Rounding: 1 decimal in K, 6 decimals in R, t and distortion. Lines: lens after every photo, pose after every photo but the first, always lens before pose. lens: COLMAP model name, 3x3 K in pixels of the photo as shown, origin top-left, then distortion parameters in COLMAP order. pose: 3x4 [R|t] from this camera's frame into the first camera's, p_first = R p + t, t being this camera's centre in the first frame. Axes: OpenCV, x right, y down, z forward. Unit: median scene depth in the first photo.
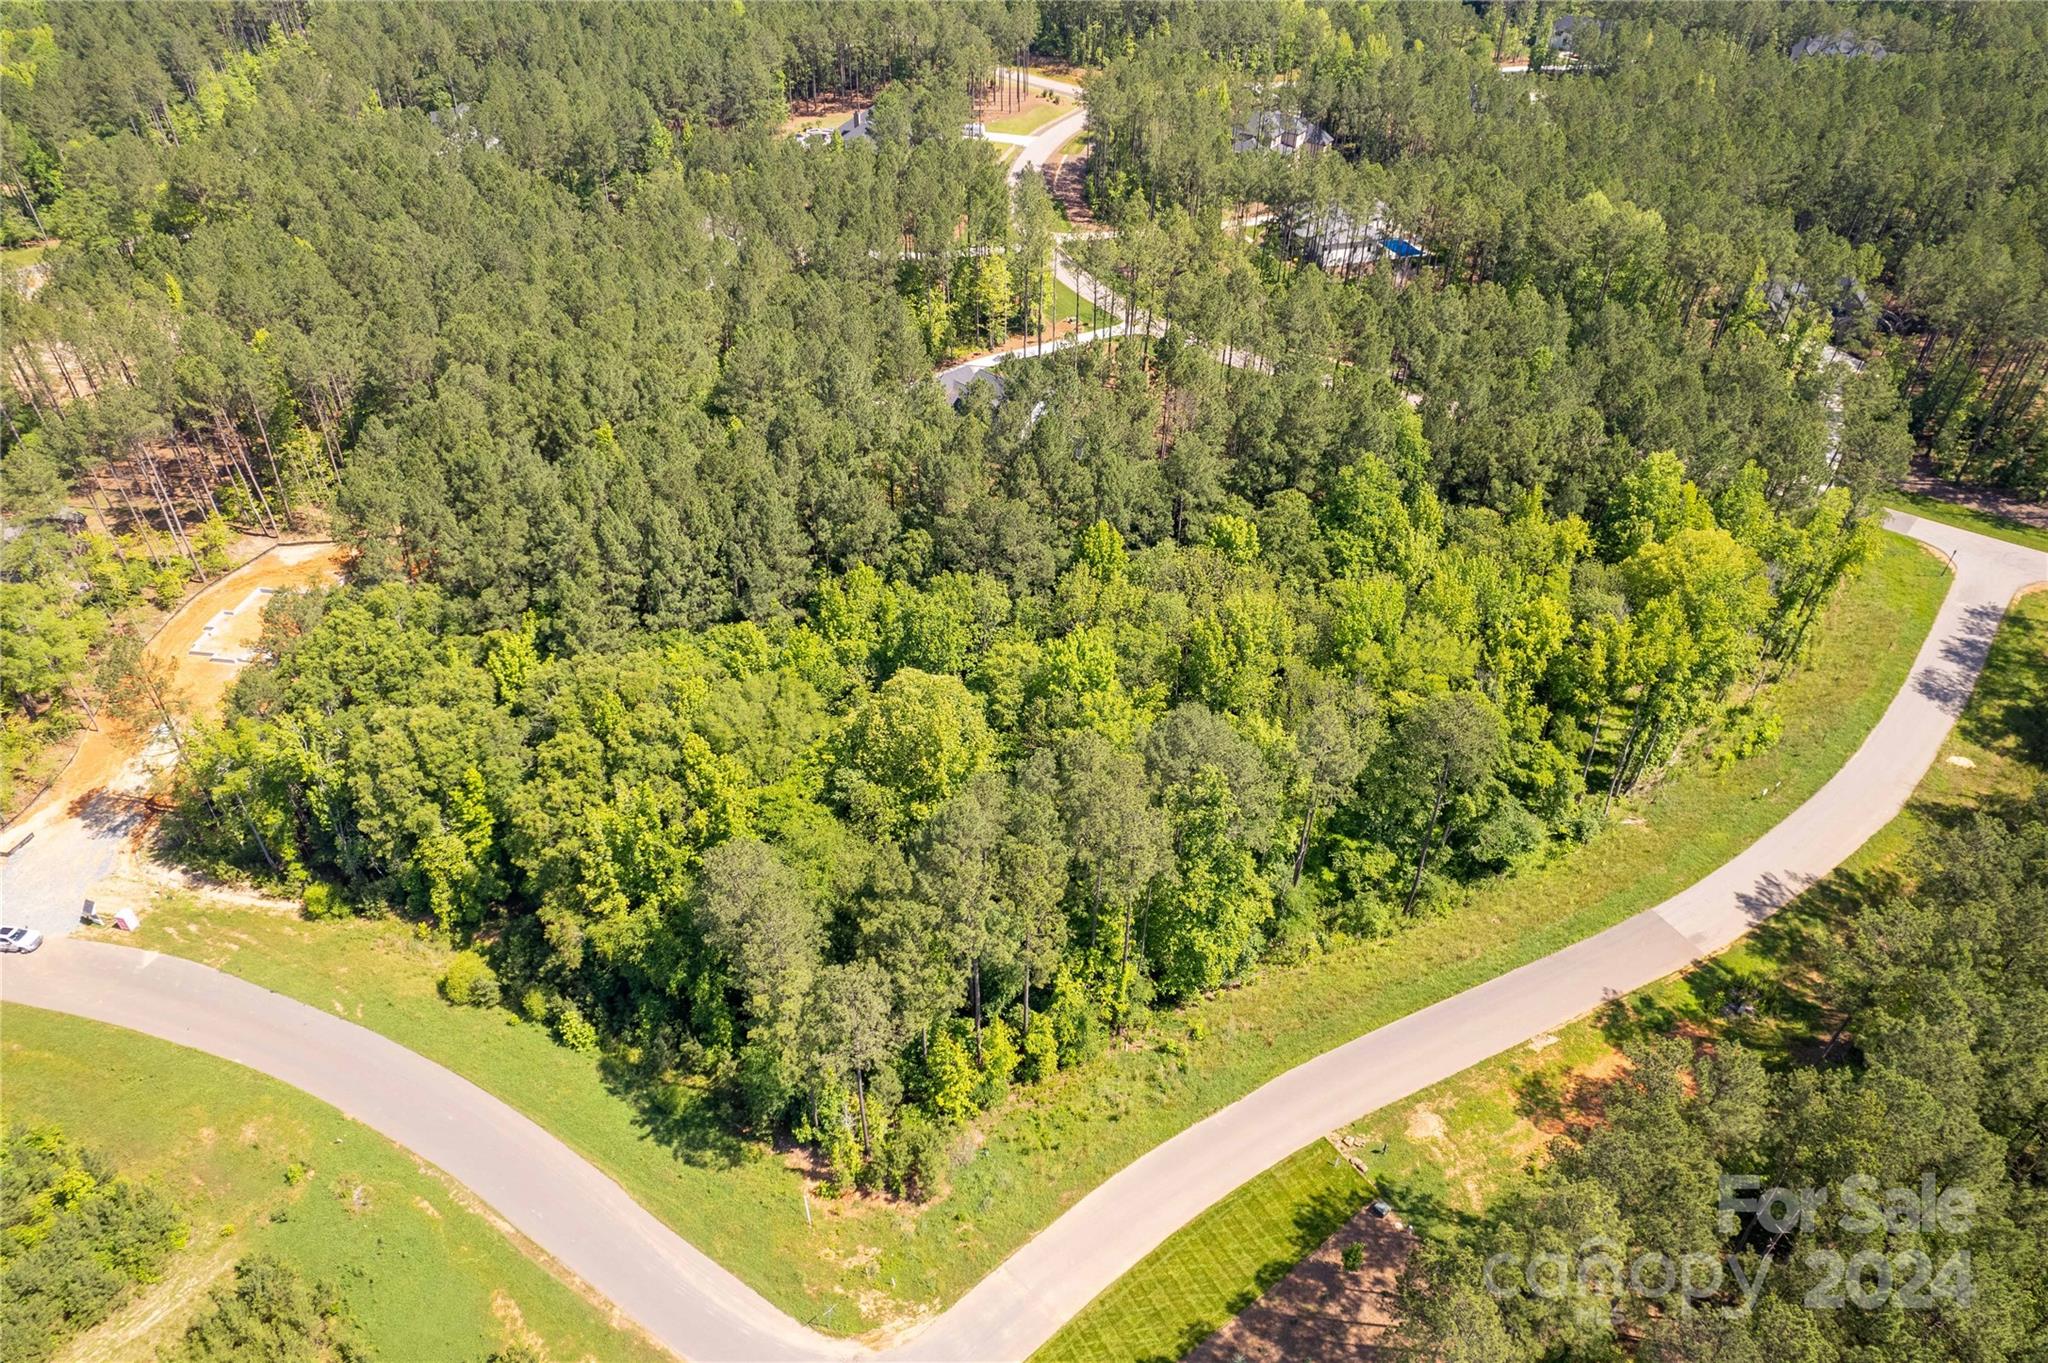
lens RADIAL K [[1311.9, 0, 1022.3], [0, 1311.9, 677.1], [0, 0, 1]] dist [-0.089590, 0.083732]
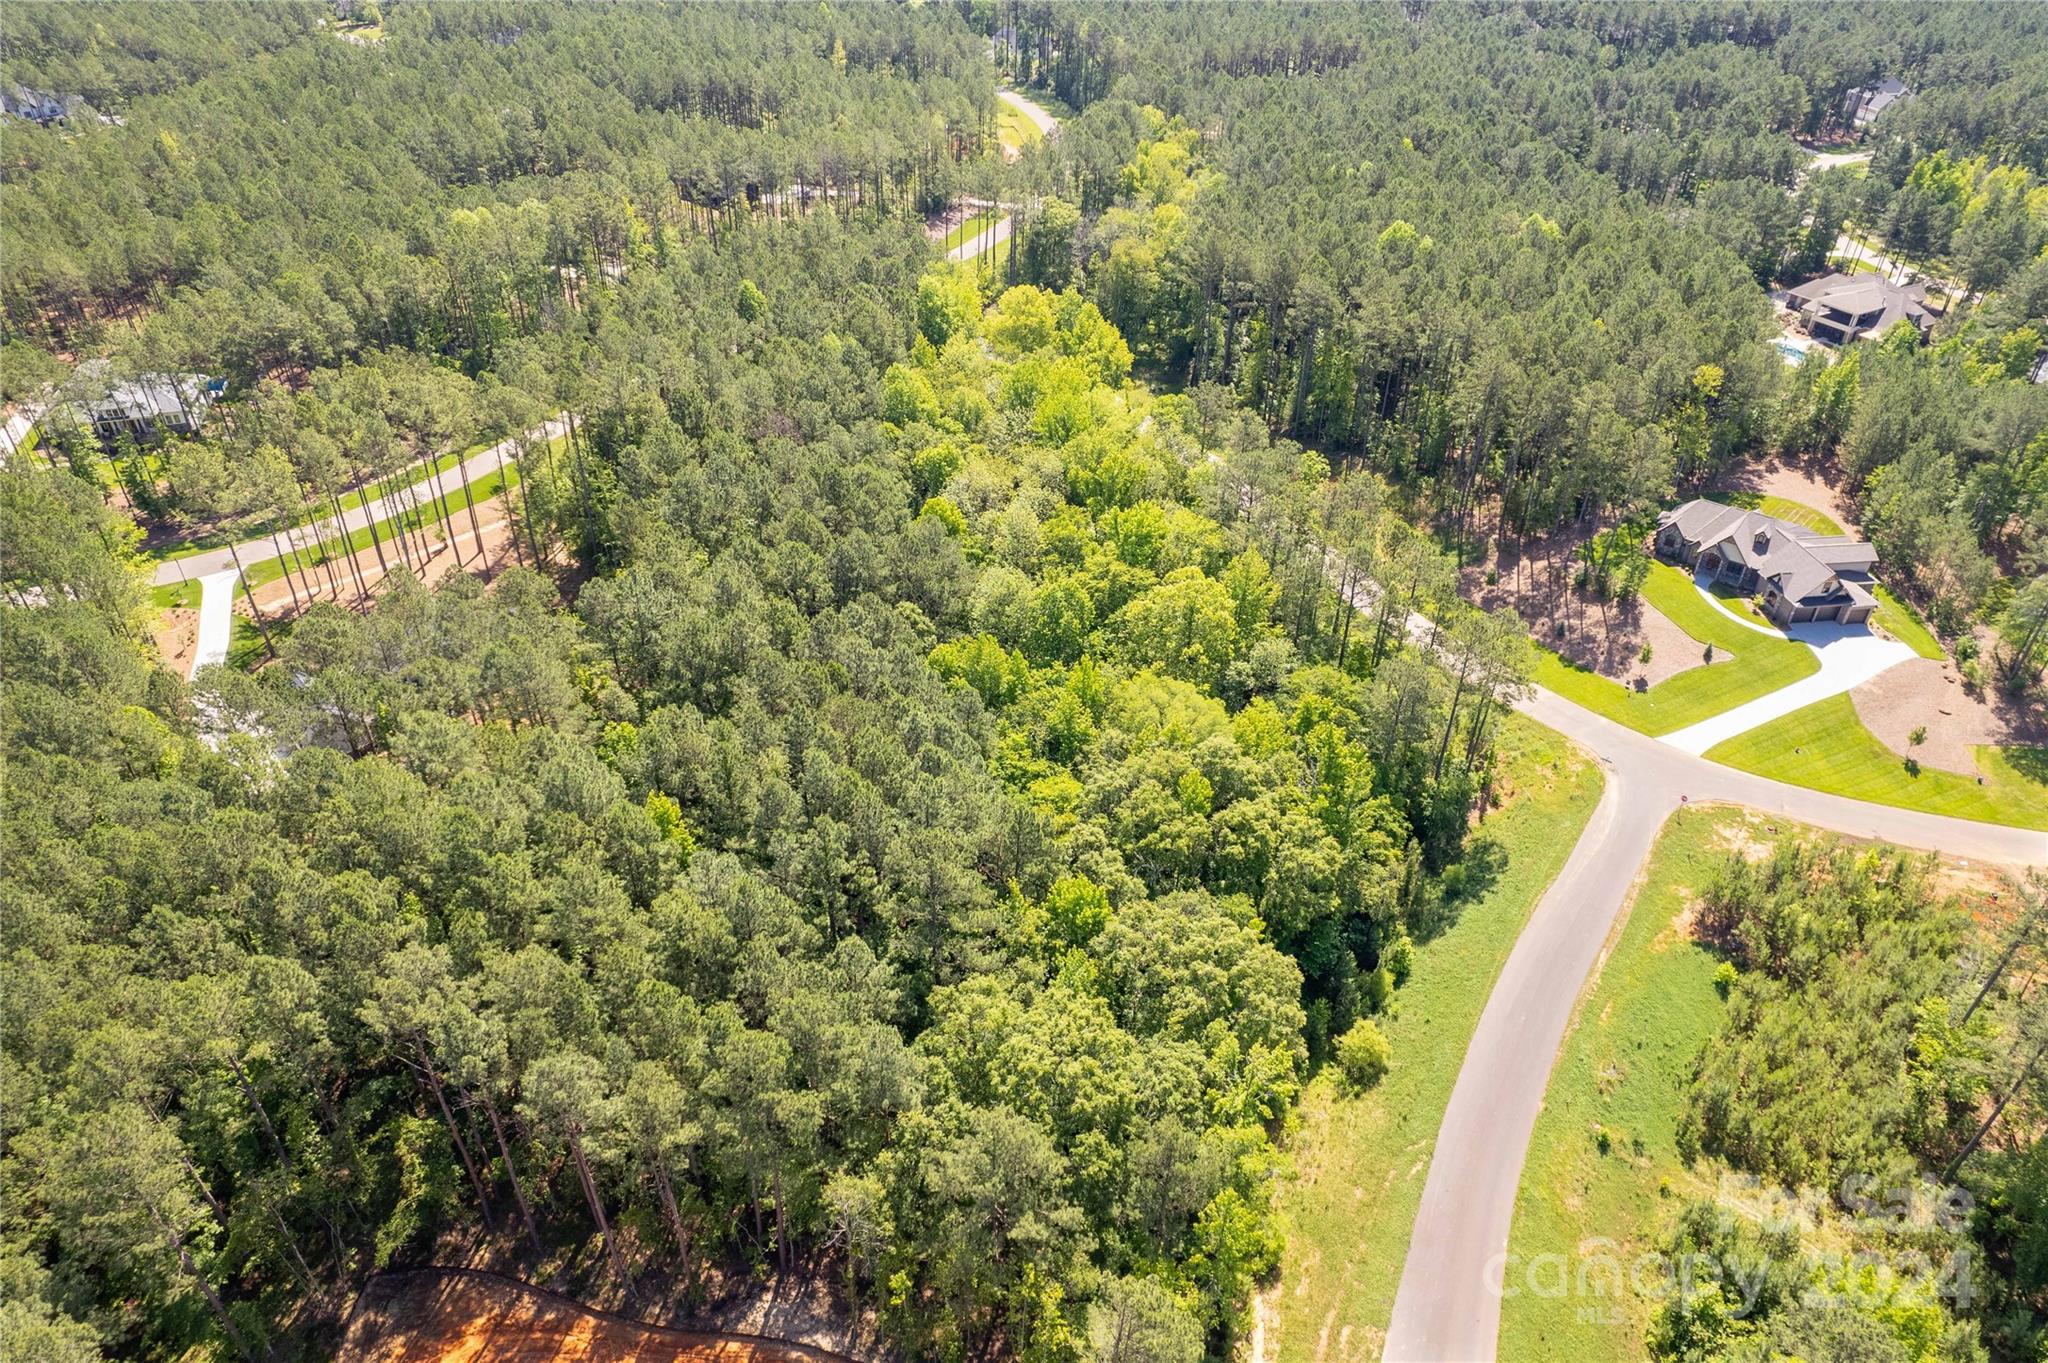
lens RADIAL K [[1319.2, 0, 1023.4], [0, 1319.2, 675.1], [0, 0, 1]] dist [-0.087492, 0.078787]
pose [[0.039980, -0.585409, 0.809752, -1.085269], [0.600821, 0.661612, 0.448647, -0.557289], [-0.798384, 0.468579, 0.378177, 0.707172]]
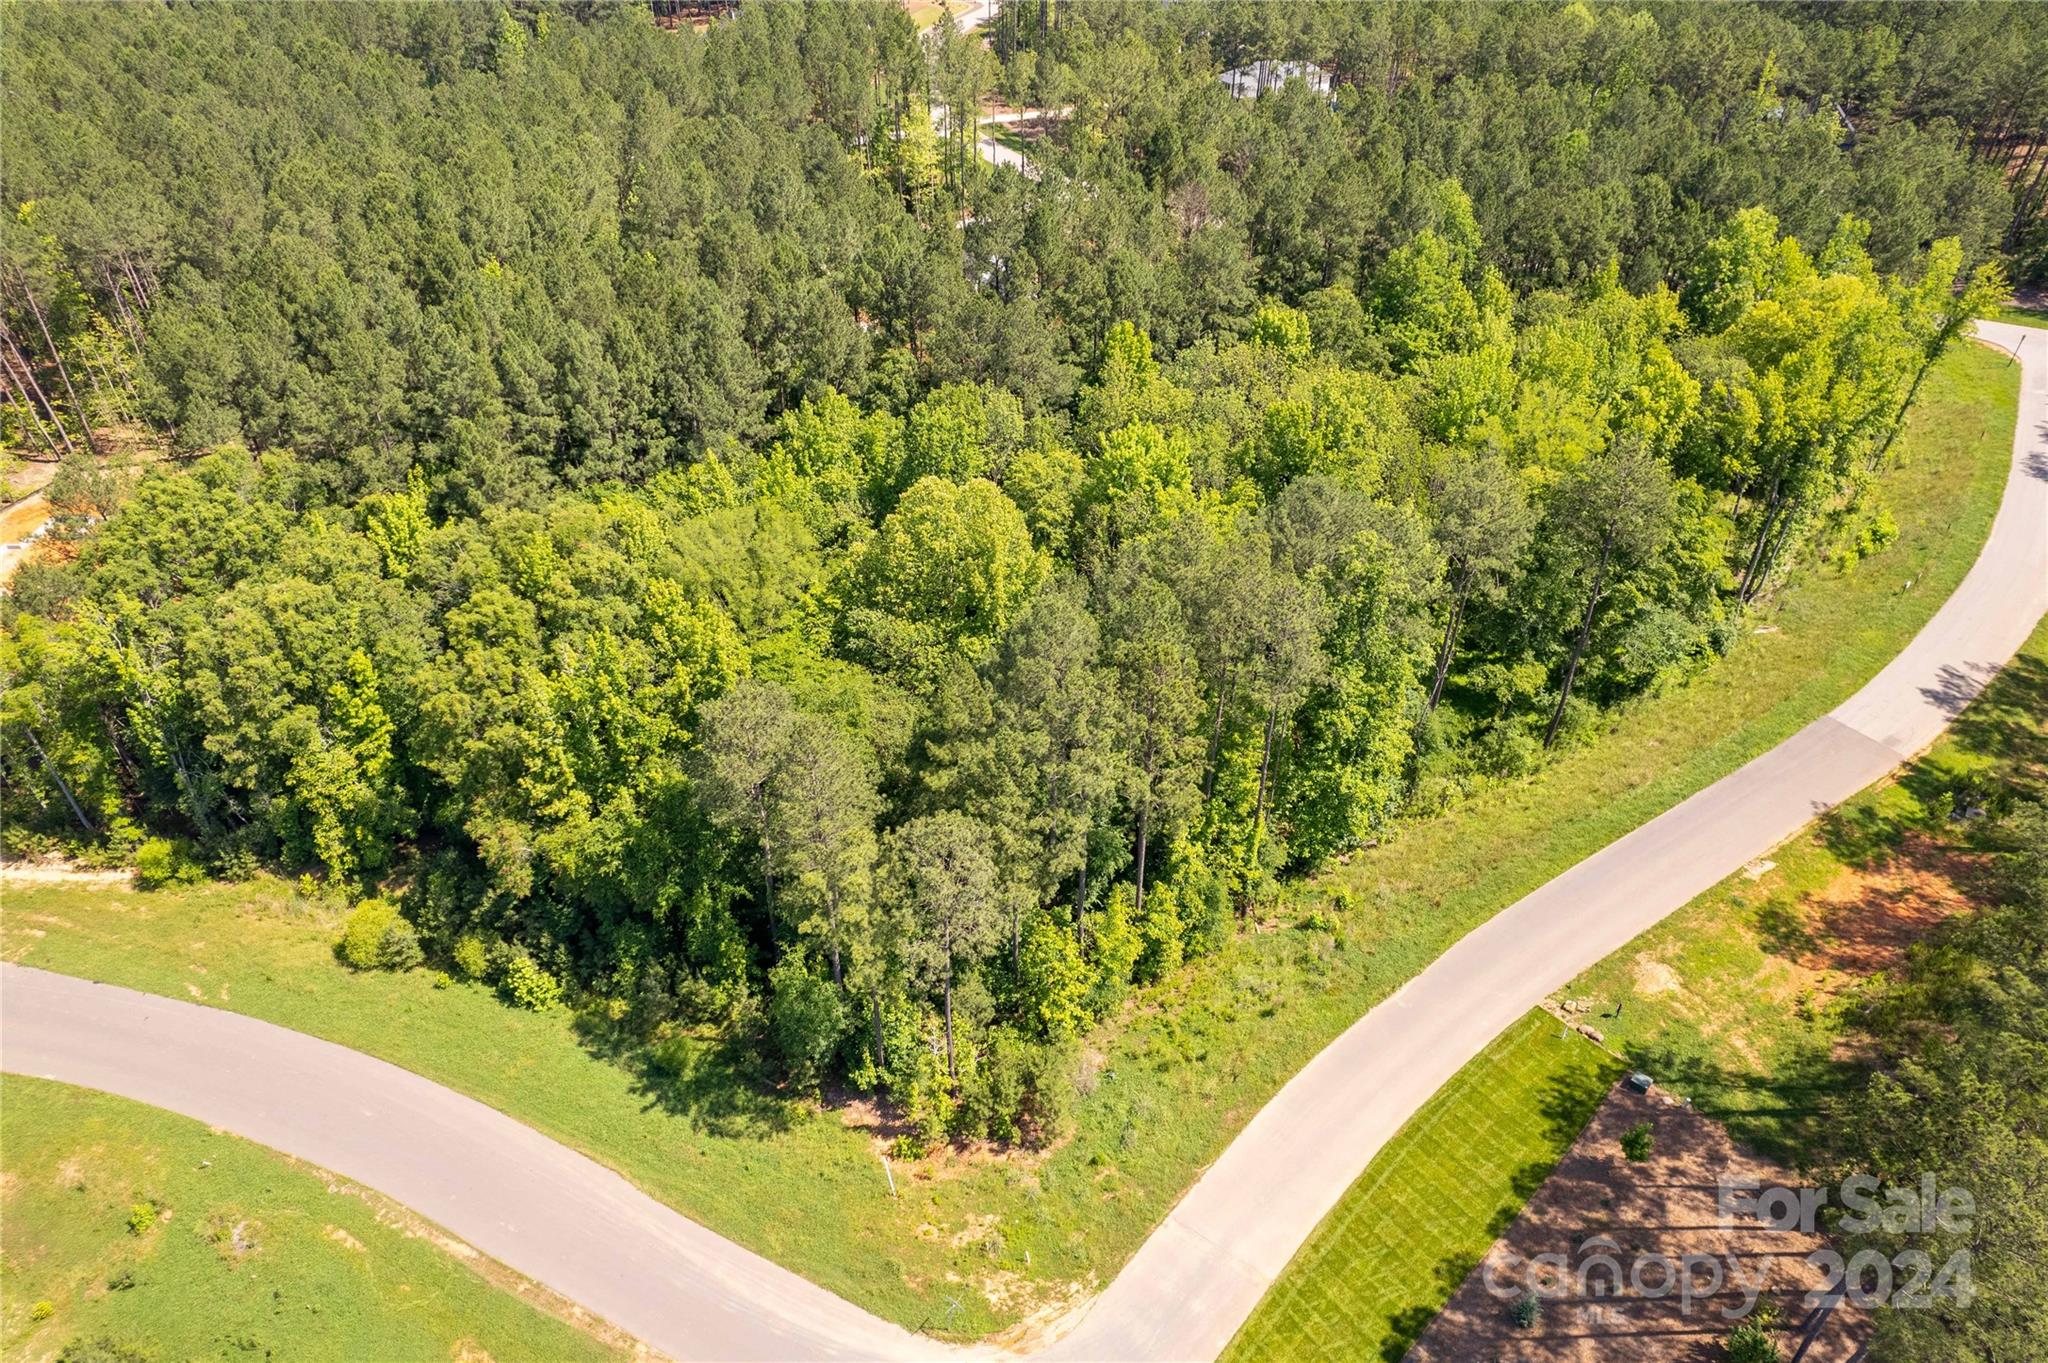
lens RADIAL K [[1311.9, 0, 1022.3], [0, 1311.9, 677.1], [0, 0, 1]] dist [-0.089590, 0.083732]
pose [[0.992462, -0.084764, 0.088512, -0.113265], [0.085264, 0.996357, -0.001882, 0.120702], [-0.088030, 0.009415, 0.996073, 0.228487]]
